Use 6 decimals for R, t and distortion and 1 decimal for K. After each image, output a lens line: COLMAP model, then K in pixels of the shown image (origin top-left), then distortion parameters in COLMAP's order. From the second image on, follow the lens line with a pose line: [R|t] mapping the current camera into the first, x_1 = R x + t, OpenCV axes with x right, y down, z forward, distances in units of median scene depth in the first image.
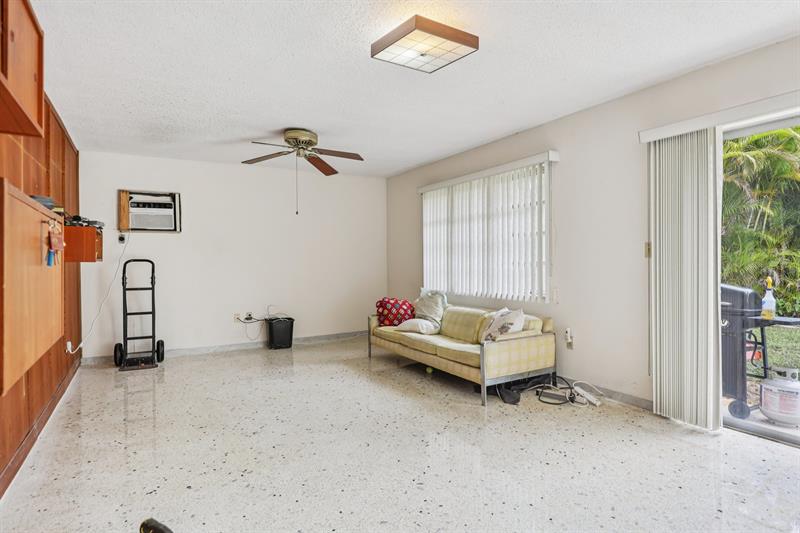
lens RADIAL K [[444.4, 0, 402.3], [0, 444.4, 262.6], [0, 0, 1]] dist [0.000181, -0.000371]
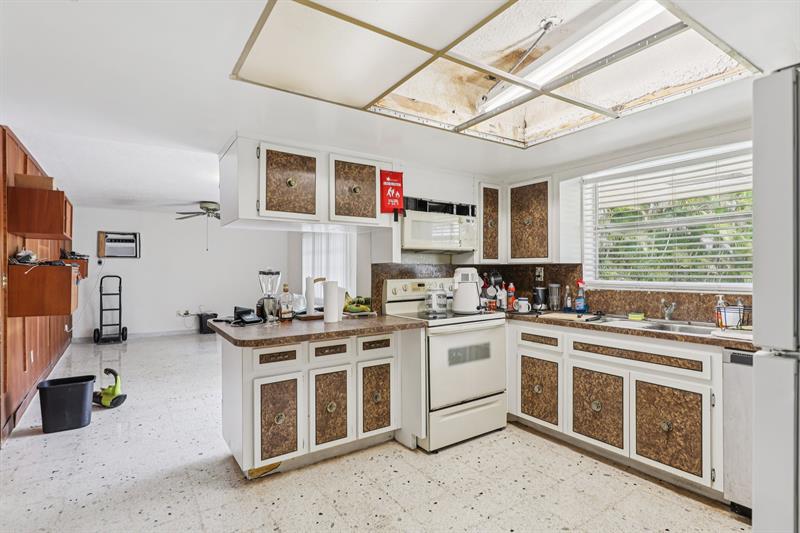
lens RADIAL K [[411.2, 0, 405.8], [0, 411.2, 266.3], [0, 0, 1]] dist [0.003122, 0.000074]
pose [[0.997063, 0.007079, 0.076258, 0.348390], [-0.005941, 0.999868, -0.015139, -0.024875], [-0.076355, 0.014641, 0.996973, -0.553317]]
